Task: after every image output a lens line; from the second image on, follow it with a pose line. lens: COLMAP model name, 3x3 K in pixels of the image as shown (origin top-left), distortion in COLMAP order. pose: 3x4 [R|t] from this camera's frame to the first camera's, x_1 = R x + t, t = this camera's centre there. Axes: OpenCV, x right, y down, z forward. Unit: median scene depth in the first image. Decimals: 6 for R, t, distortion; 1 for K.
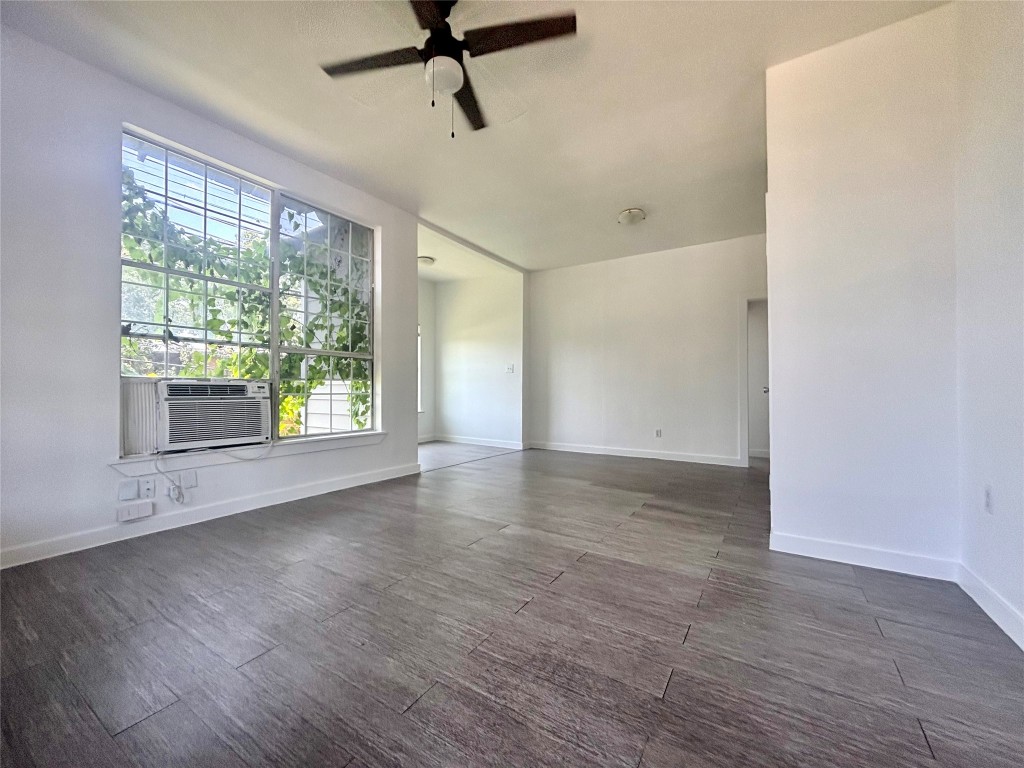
lens RADIAL K [[418.0, 0, 512.0], [0, 418.0, 384.0], [0, 0, 1]] dist [0.001044, -0.000096]
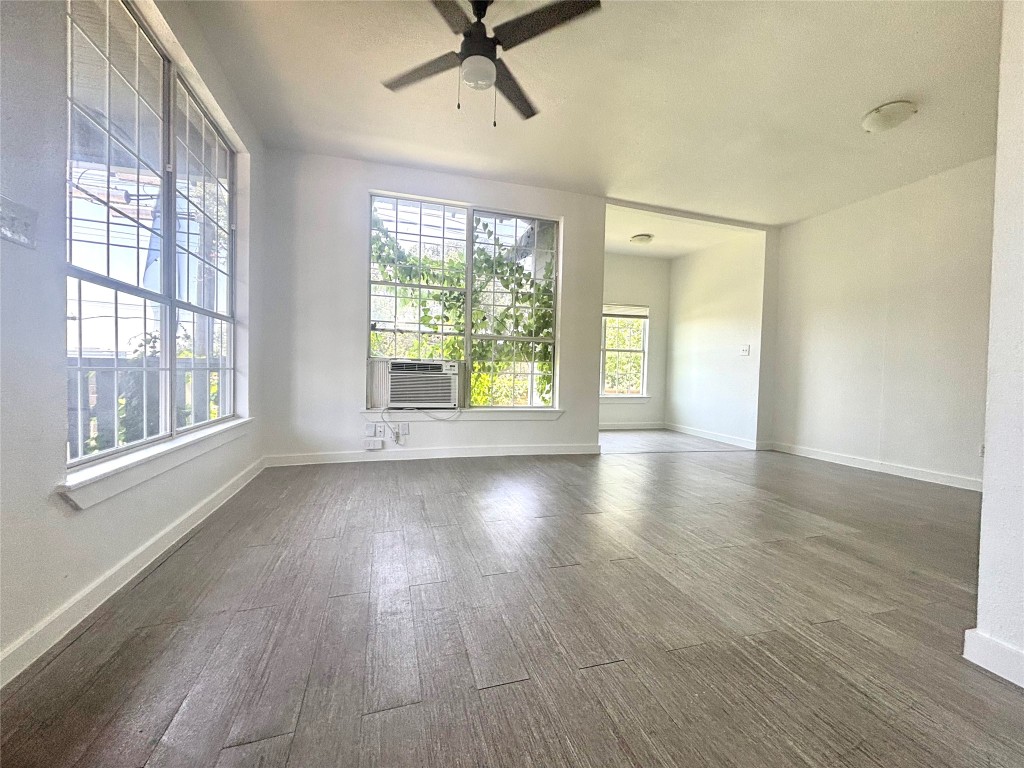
lens RADIAL K [[414.7, 0, 512.4], [0, 414.7, 389.3], [0, 0, 1]] dist [0.003072, -0.000142]
pose [[0.756183, 0.044232, -0.652863, 0.384946], [-0.017069, 0.998707, 0.047893, 0.015170], [0.654137, -0.025072, 0.755960, 0.144070]]
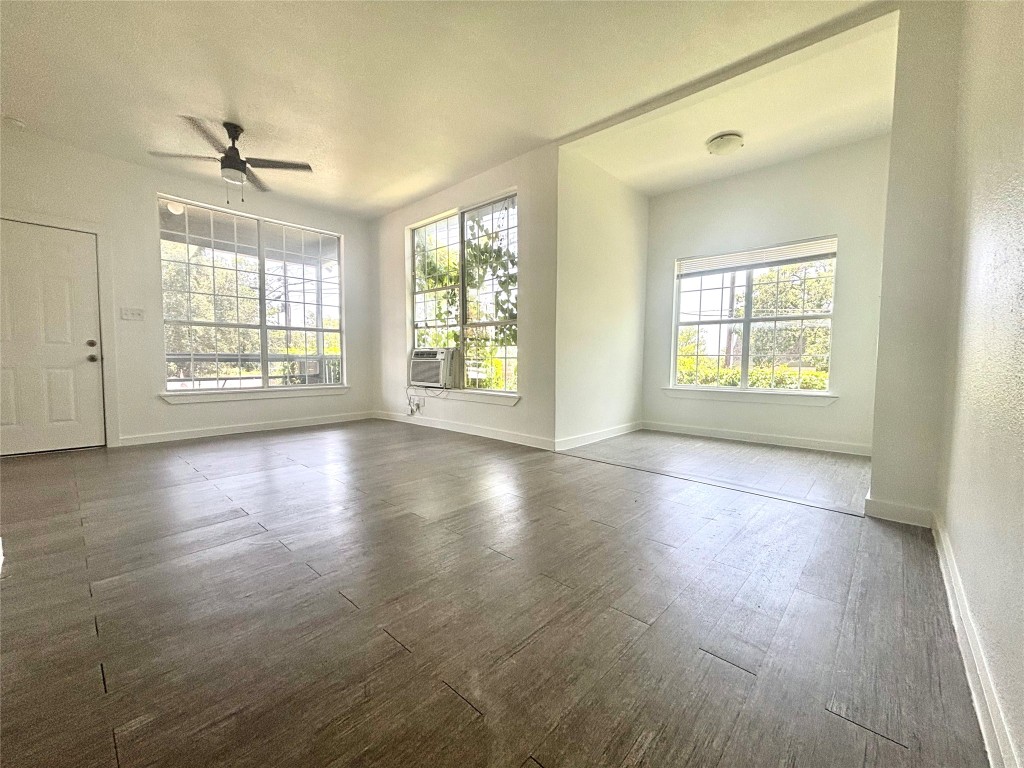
lens RADIAL K [[414.7, 0, 512.4], [0, 414.7, 389.3], [0, 0, 1]] dist [0.003072, -0.000142]
pose [[-0.171054, 0.066134, -0.983040, 0.877246], [0.003593, 0.997780, 0.066500, 0.042614], [0.985255, 0.007843, -0.170912, 1.510928]]
